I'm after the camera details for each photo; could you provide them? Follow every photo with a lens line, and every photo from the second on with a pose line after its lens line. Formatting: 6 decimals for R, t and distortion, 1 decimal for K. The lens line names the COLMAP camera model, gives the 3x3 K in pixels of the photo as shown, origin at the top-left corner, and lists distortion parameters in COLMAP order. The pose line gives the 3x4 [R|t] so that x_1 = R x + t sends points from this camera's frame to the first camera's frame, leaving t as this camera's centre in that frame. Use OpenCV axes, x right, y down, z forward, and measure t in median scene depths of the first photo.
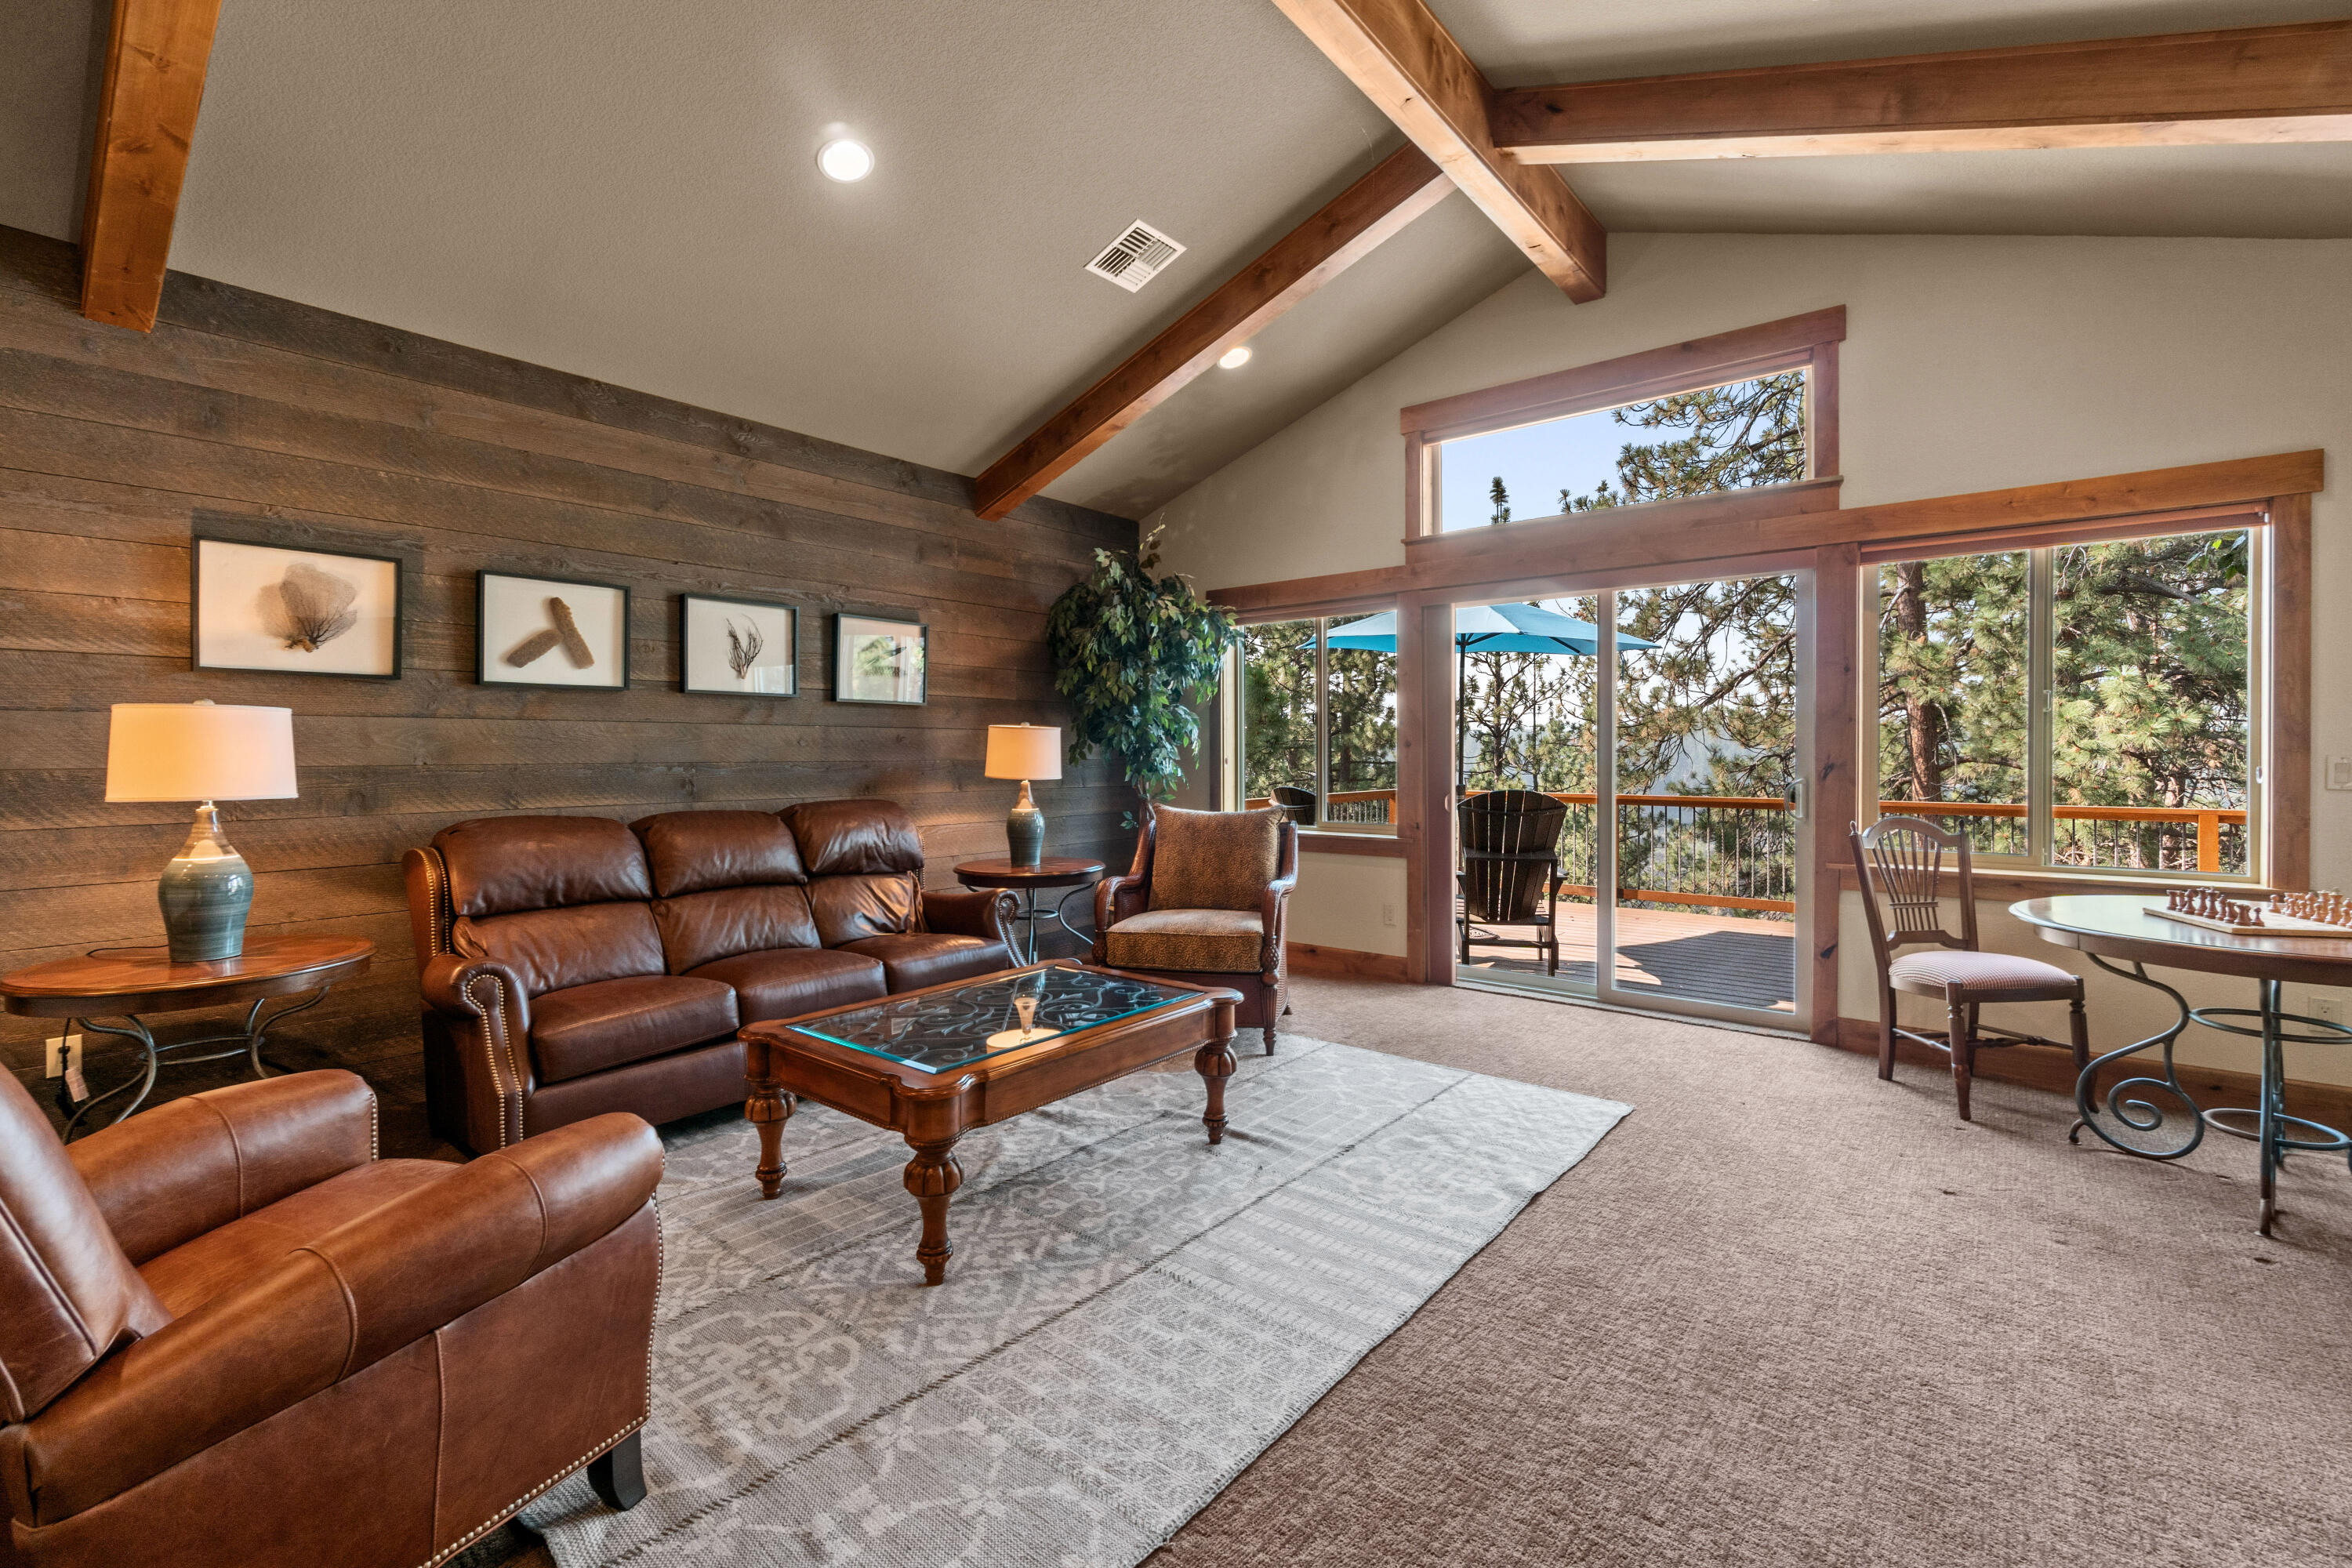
lens RADIAL K [[1032.0, 0, 1173.0], [0, 1032.0, 764.2], [0, 0, 1]] dist [-0.003294, 0.000880]
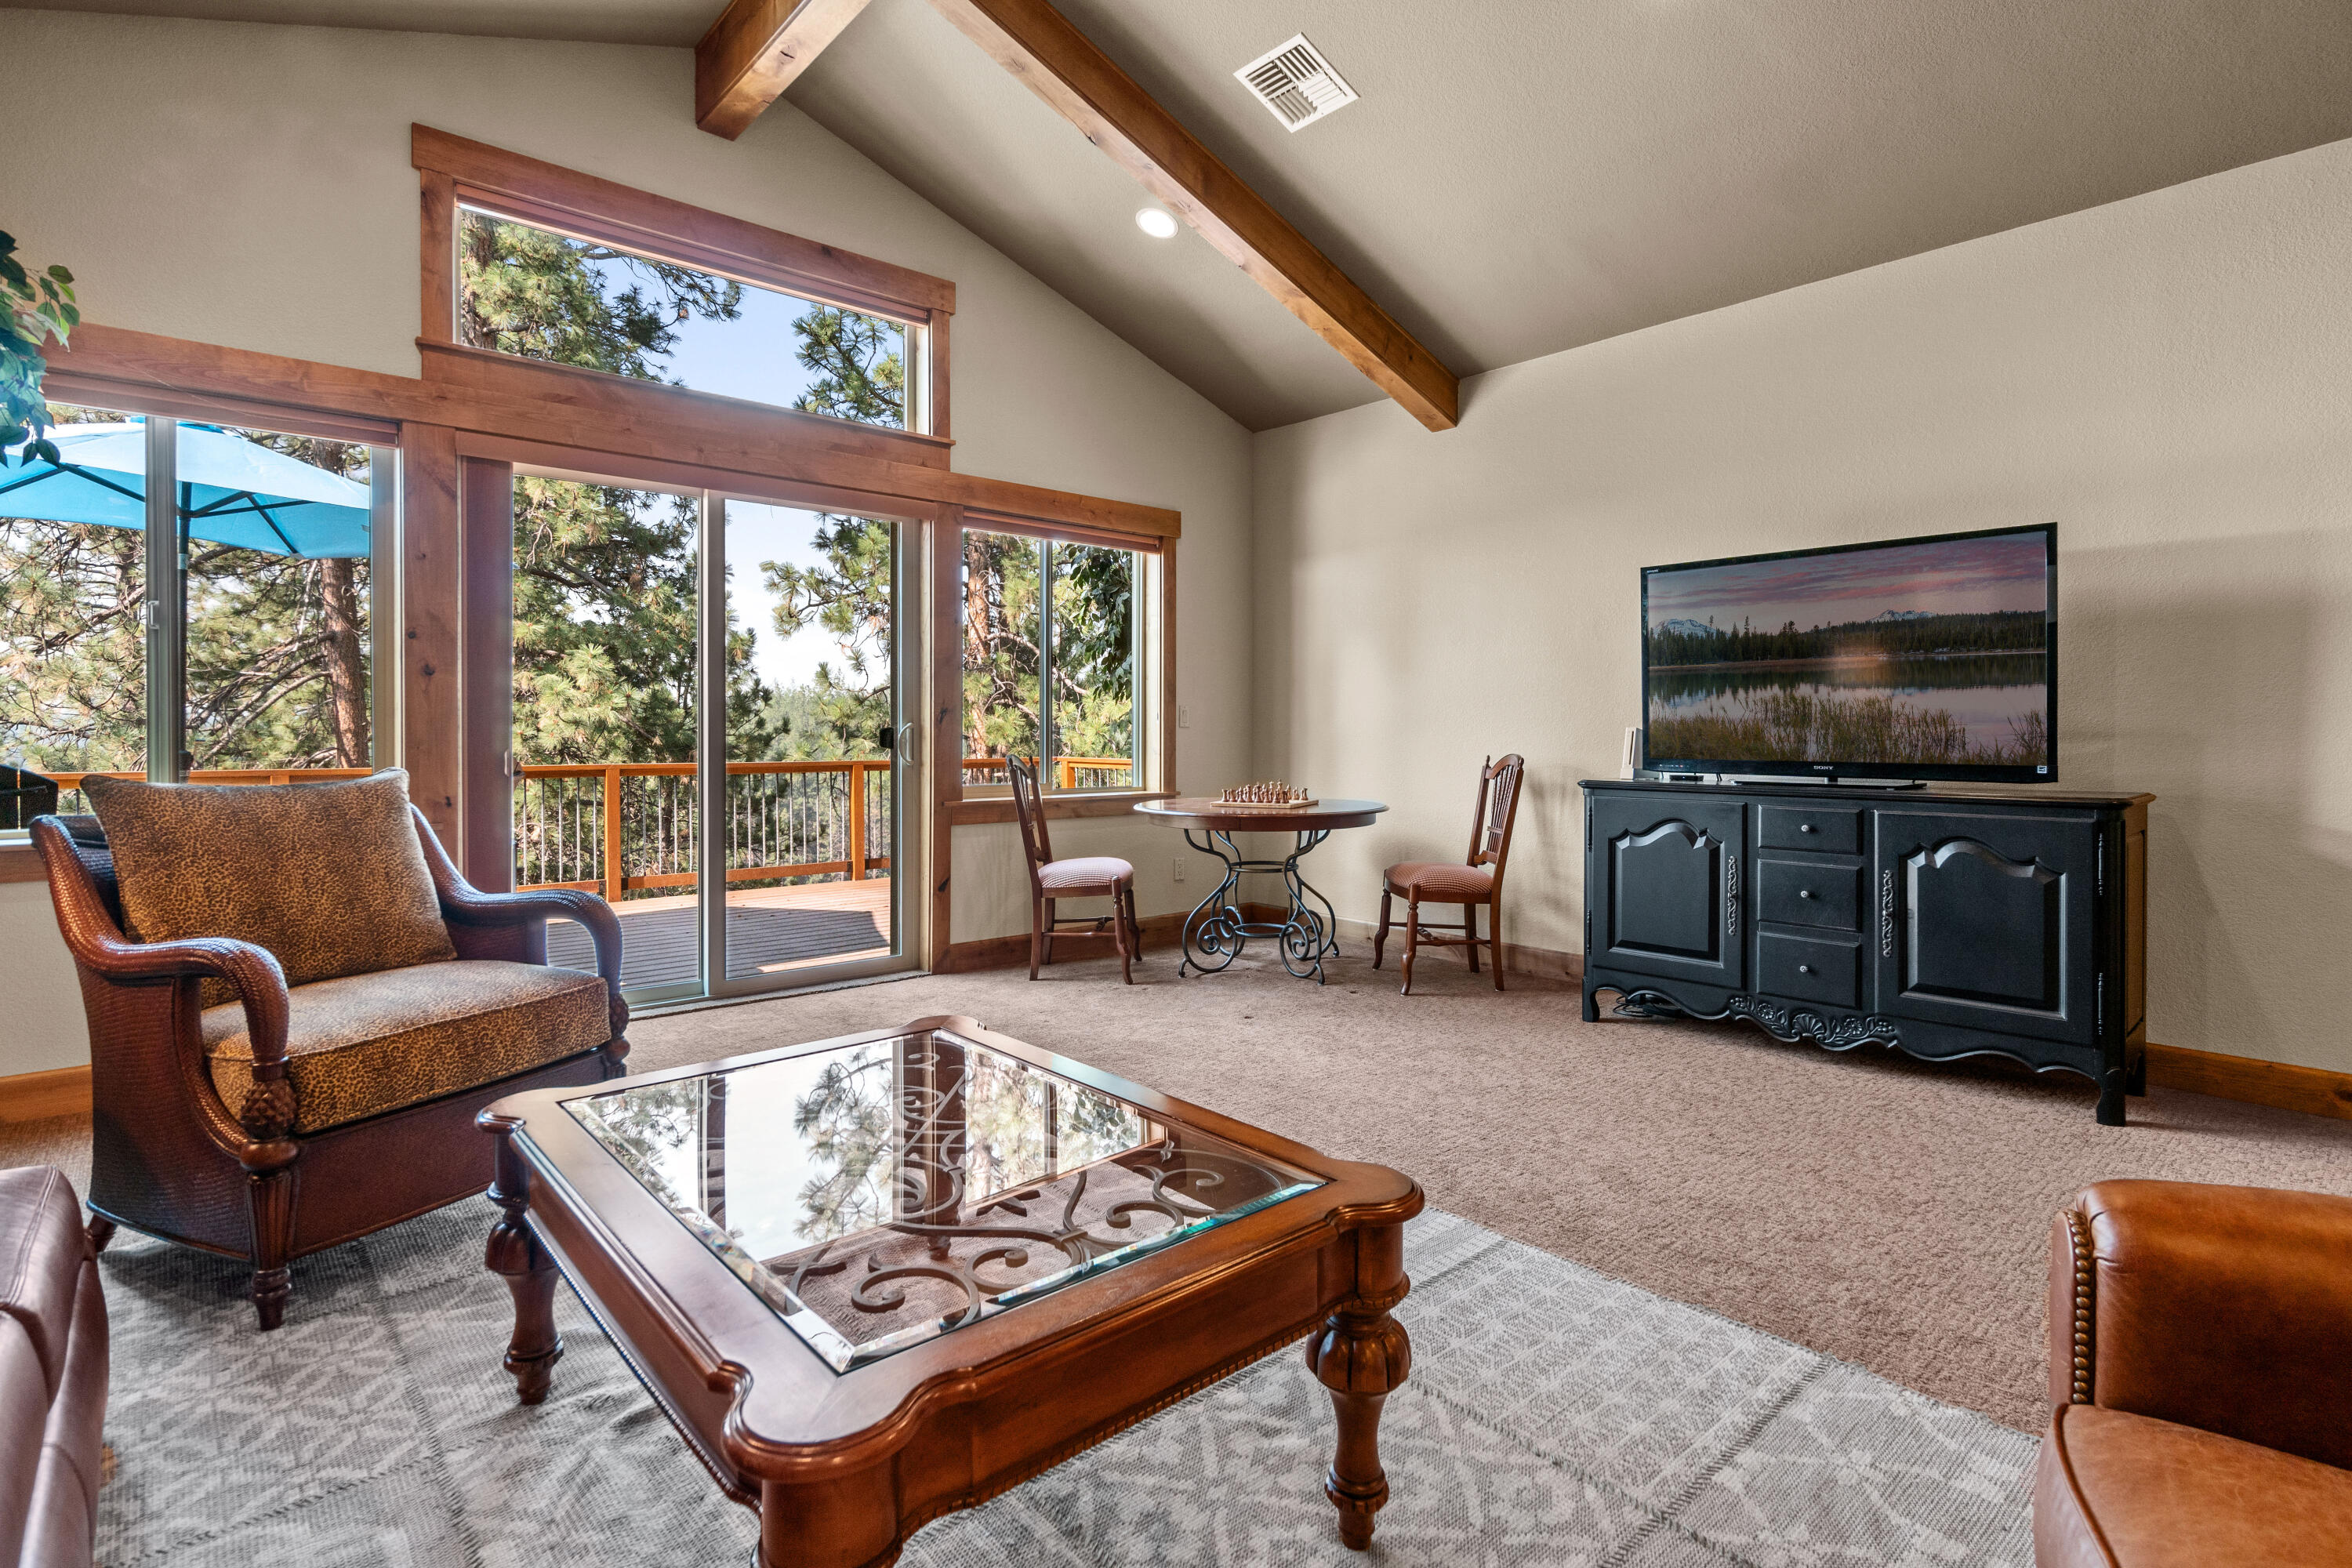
lens RADIAL K [[1155.4, 0, 1189.8], [0, 1155.4, 744.7], [0, 0, 1]] dist [-0.002688, 0.000167]
pose [[0.141892, -0.005931, 0.989864, -0.560077], [0.014006, 0.999894, 0.003983, 0.040035], [-0.989783, 0.013299, 0.141960, 0.641918]]
